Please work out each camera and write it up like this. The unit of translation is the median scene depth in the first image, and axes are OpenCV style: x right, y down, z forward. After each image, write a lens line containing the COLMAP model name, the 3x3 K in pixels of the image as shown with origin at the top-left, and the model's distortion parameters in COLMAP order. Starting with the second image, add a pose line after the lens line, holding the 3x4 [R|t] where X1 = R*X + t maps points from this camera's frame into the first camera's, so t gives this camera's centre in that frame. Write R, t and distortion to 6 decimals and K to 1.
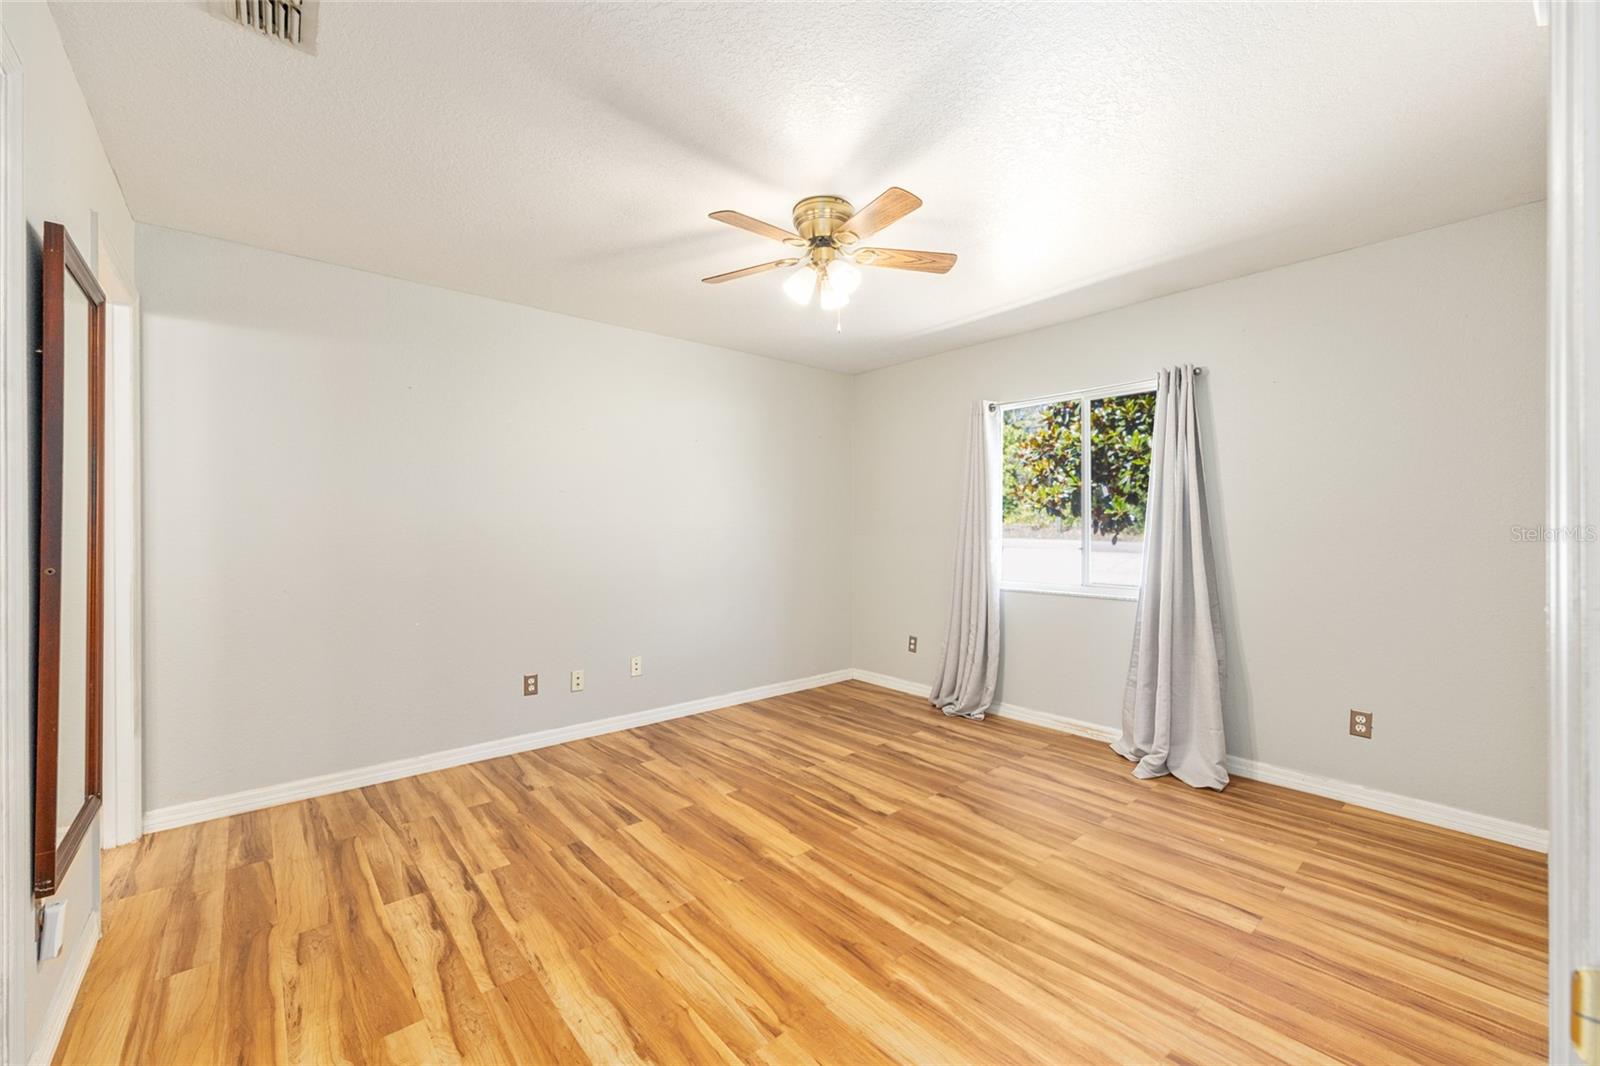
lens RADIAL K [[640.2, 0, 804.1], [0, 640.2, 531.5], [0, 0, 1]] dist [-0.003078, 0.000689]
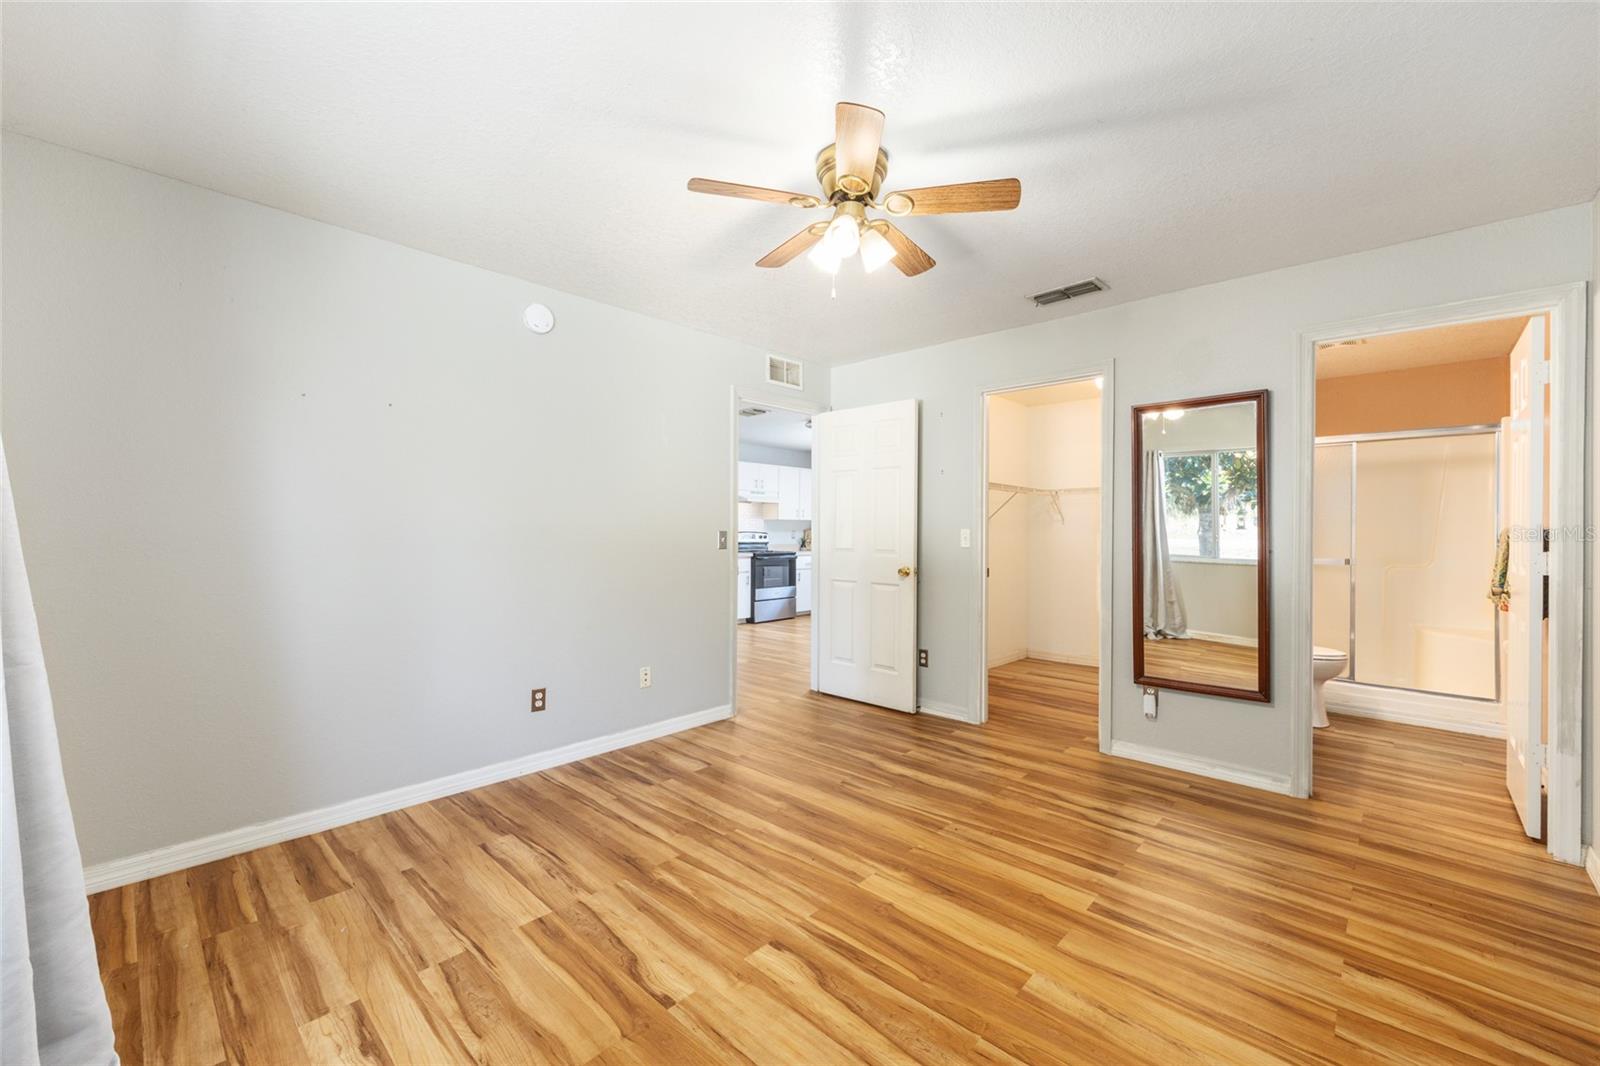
lens RADIAL K [[640.2, 0, 798.4], [0, 640.2, 533.7], [0, 0, 1]] dist [-0.003078, 0.000689]
pose [[-0.995219, -0.002770, -0.097626, 0.194119], [-0.003491, 0.999968, 0.007221, -0.006807], [0.097603, 0.007527, -0.995197, 1.964569]]
